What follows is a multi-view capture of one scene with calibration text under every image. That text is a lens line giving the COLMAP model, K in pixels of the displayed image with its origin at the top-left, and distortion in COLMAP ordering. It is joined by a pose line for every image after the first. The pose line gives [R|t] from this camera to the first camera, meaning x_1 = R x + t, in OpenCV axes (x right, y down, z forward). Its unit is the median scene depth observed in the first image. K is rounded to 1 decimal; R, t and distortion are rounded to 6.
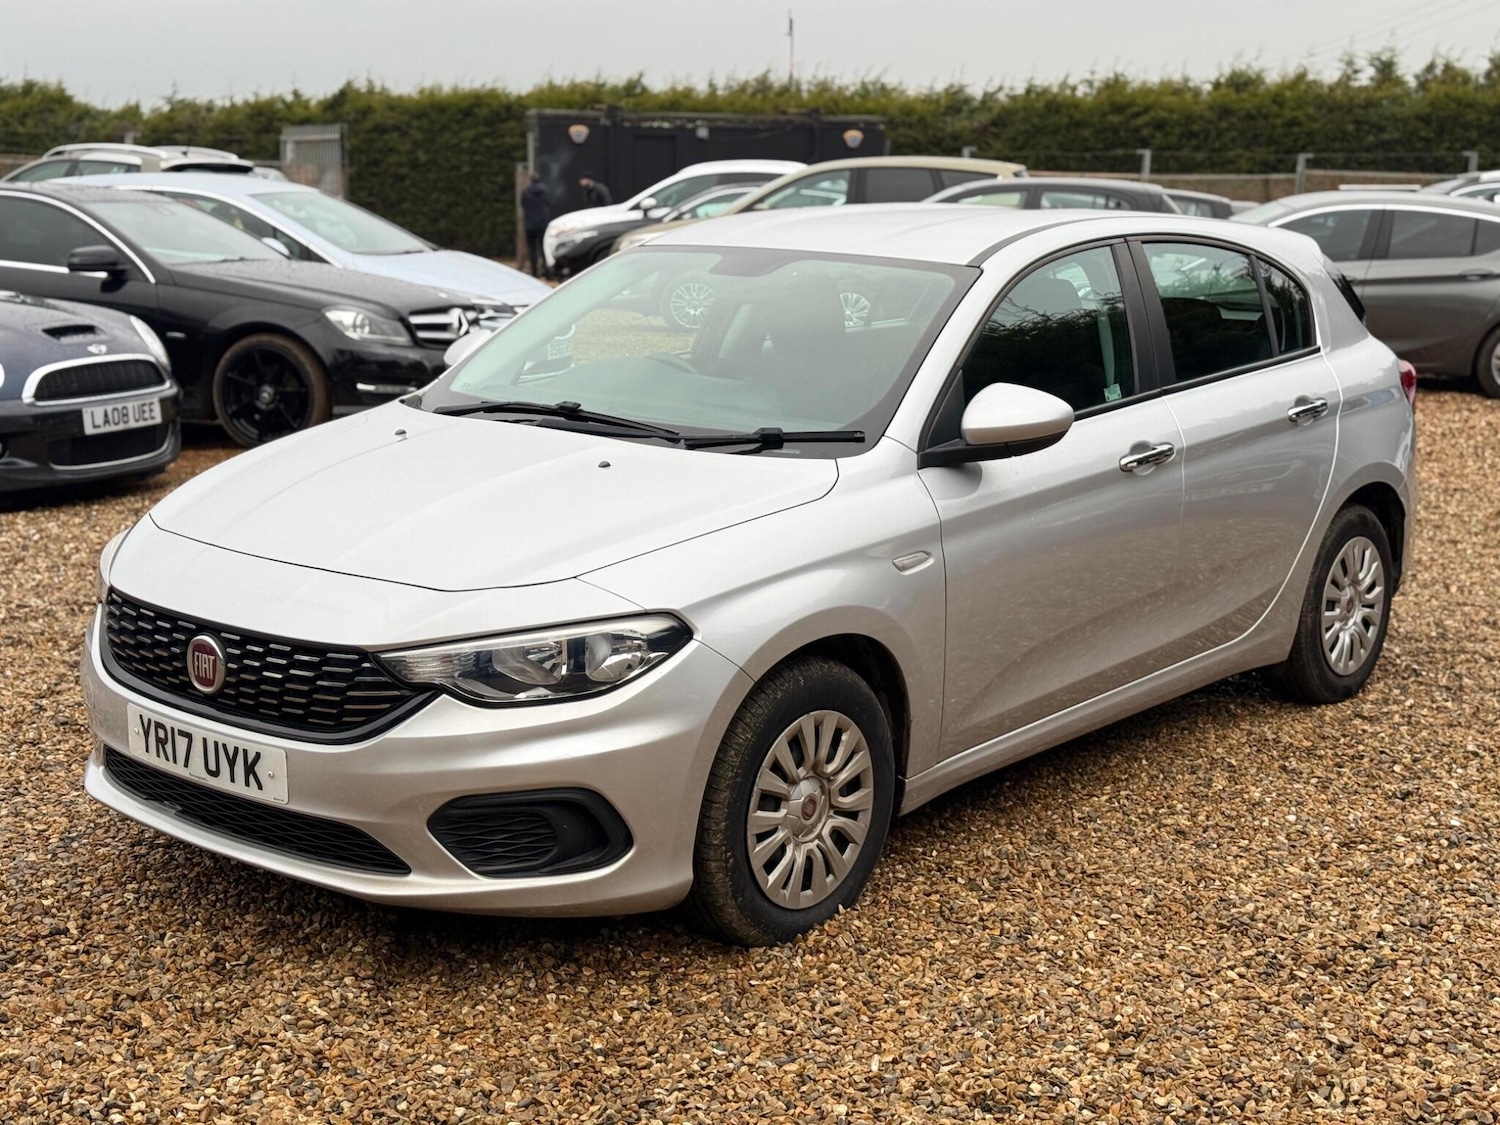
lens RADIAL K [[2126.5, 0, 750.7], [0, 2126.5, 569.5], [0, 0, 1]] dist [0.227165, -0.519903]
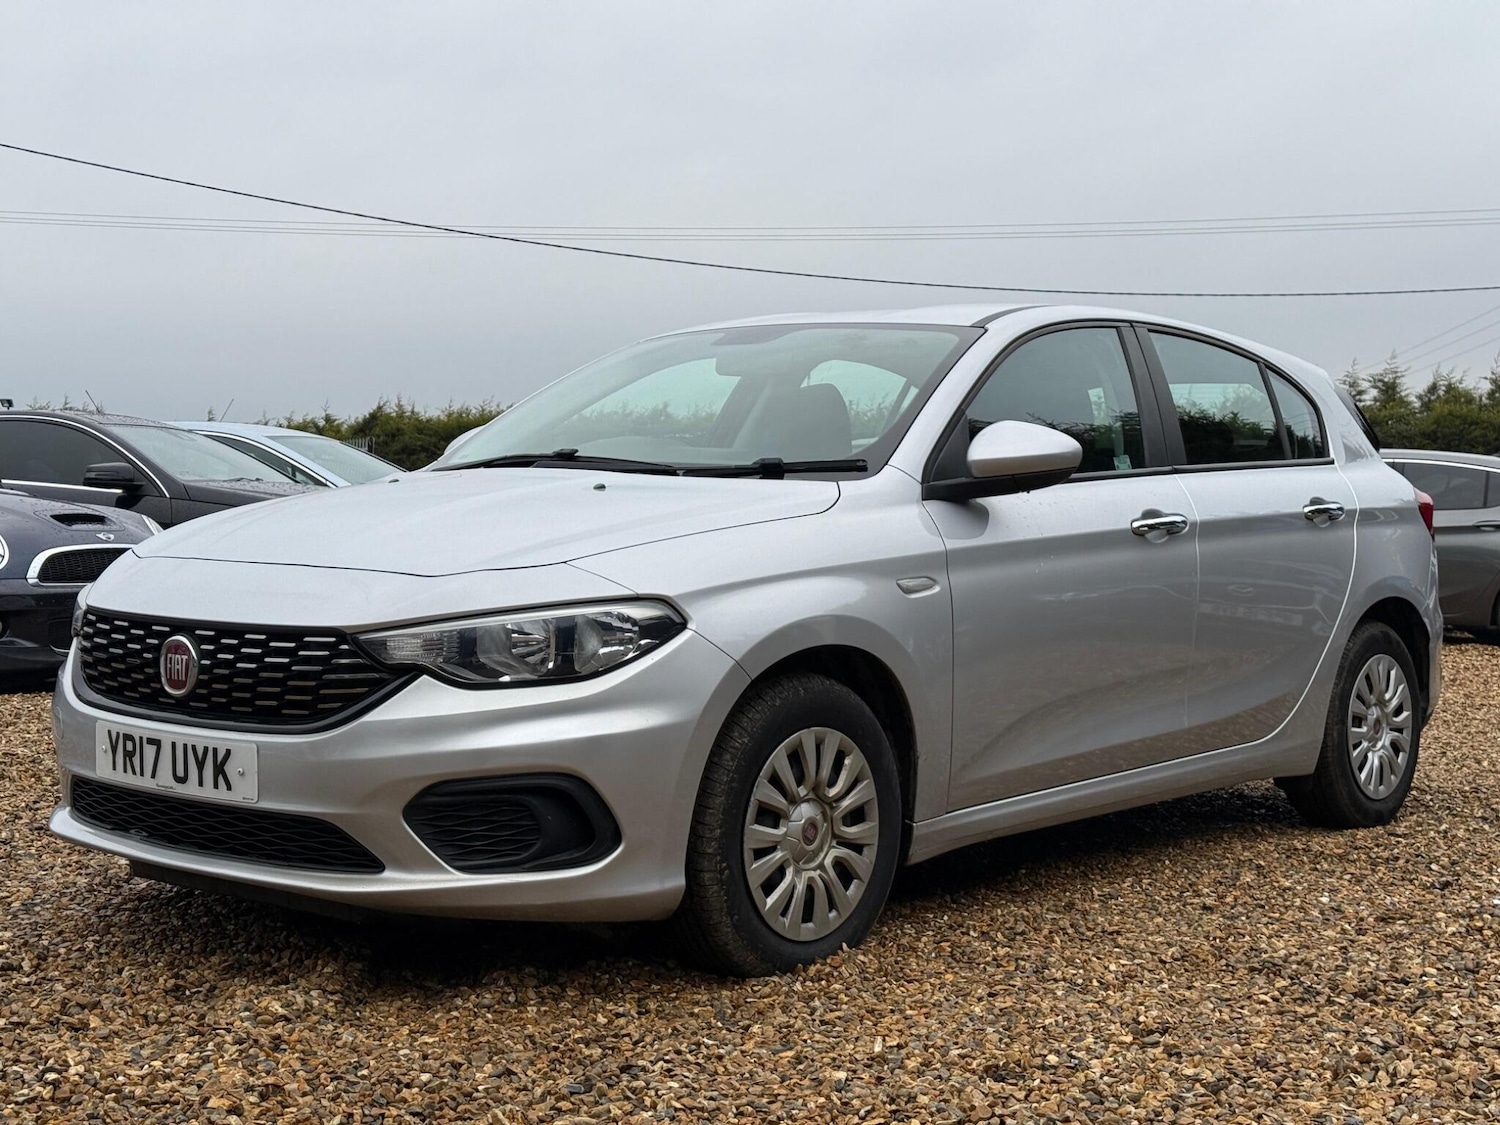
lens RADIAL K [[2125.7, 0, 750.0], [0, 2125.7, 562.5], [0, 0, 1]] dist [0.232565, -0.545665]
pose [[0.999954, 0.000570, -0.009625, 0.010036], [-0.002096, 0.987238, -0.159236, 0.148647], [0.009411, 0.159248, 0.987194, 0.048726]]
